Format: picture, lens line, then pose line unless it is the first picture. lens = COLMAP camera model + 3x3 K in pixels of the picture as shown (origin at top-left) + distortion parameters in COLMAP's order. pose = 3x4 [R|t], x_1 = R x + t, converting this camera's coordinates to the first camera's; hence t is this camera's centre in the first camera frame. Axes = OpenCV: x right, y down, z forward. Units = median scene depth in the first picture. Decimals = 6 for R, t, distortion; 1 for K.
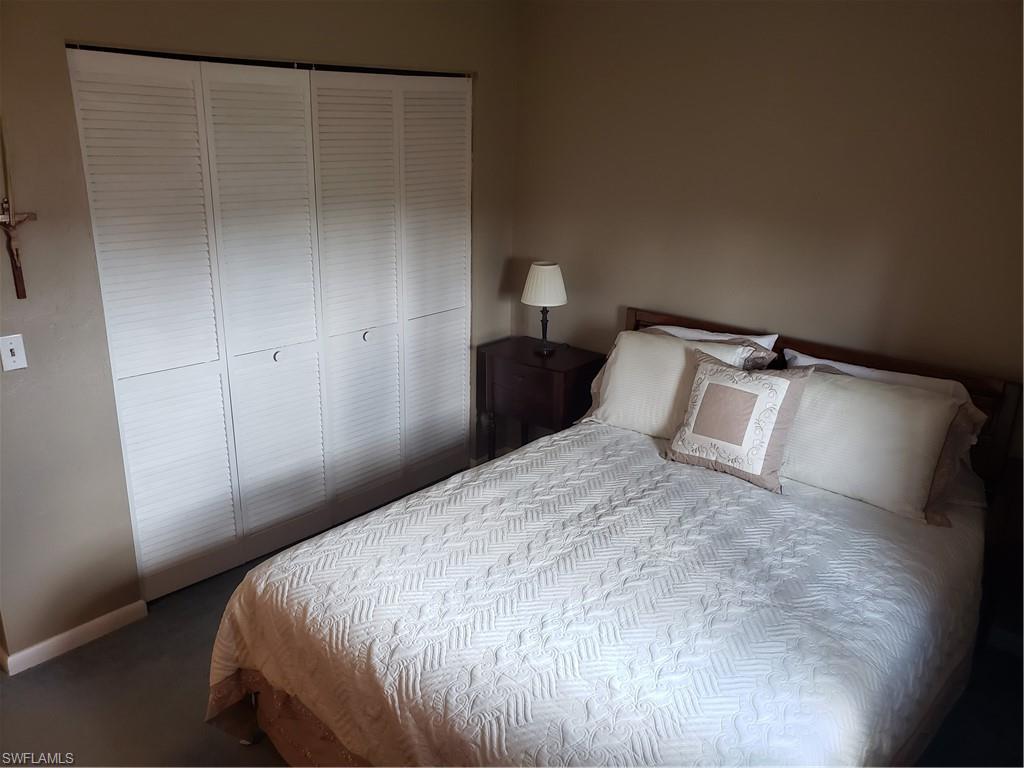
lens RADIAL K [[799.1, 0, 512.0], [0, 799.1, 384.0], [0, 0, 1]] dist [0.078237, -0.096845]
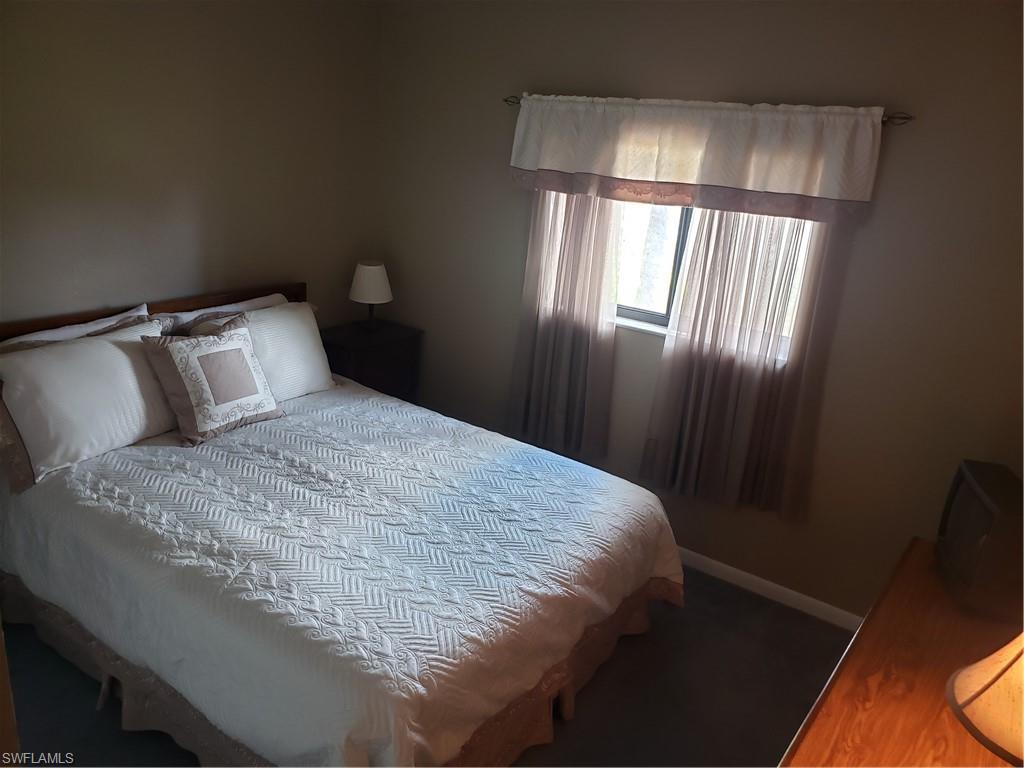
lens RADIAL K [[799.1, 0, 512.0], [0, 799.1, 384.0], [0, 0, 1]] dist [0.078237, -0.096845]
pose [[-0.101692, -0.341937, 0.934204, -0.980088], [0.242466, 0.902234, 0.356629, -0.306761], [-0.964816, 0.262779, -0.008842, 0.812010]]
